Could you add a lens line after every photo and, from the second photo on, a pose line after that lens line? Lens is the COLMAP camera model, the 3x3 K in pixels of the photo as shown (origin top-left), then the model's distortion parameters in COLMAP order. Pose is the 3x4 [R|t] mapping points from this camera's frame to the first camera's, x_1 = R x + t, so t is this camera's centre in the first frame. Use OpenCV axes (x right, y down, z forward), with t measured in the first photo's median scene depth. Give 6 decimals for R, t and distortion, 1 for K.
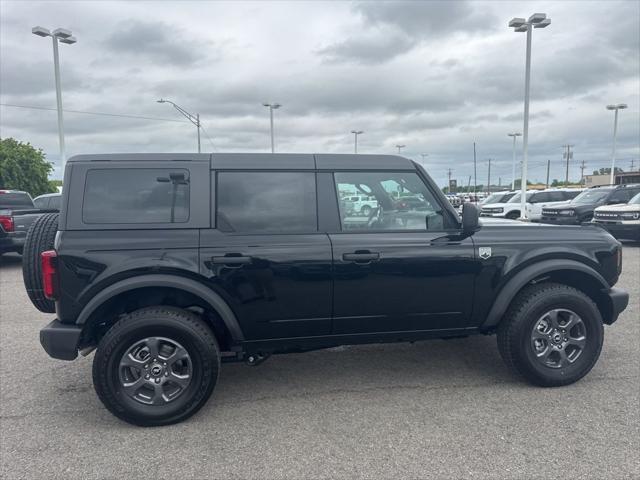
lens RADIAL K [[452.5, 0, 316.9], [0, 452.5, 239.6], [0, 0, 1]] dist [0.060899, -0.082241]
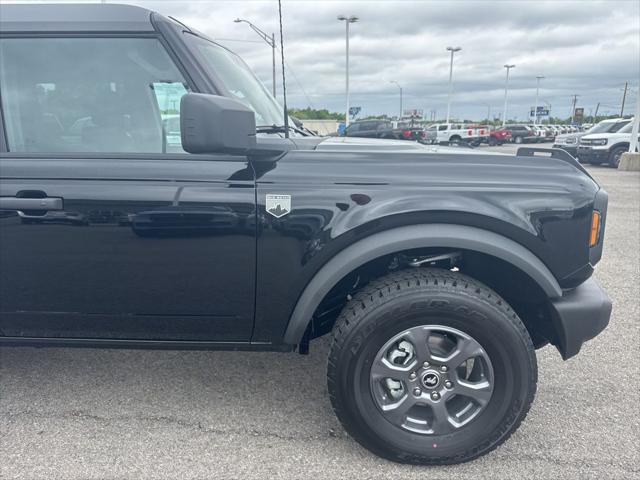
lens RADIAL K [[464.9, 0, 320.1], [0, 464.9, 241.3], [0, 0, 1]] dist [-0.024344, 0.003330]
pose [[0.973329, 0.061308, -0.221070, 0.119365], [-0.028330, 0.988376, 0.149368, -0.001552], [0.227657, -0.139121, 0.963752, 0.117989]]
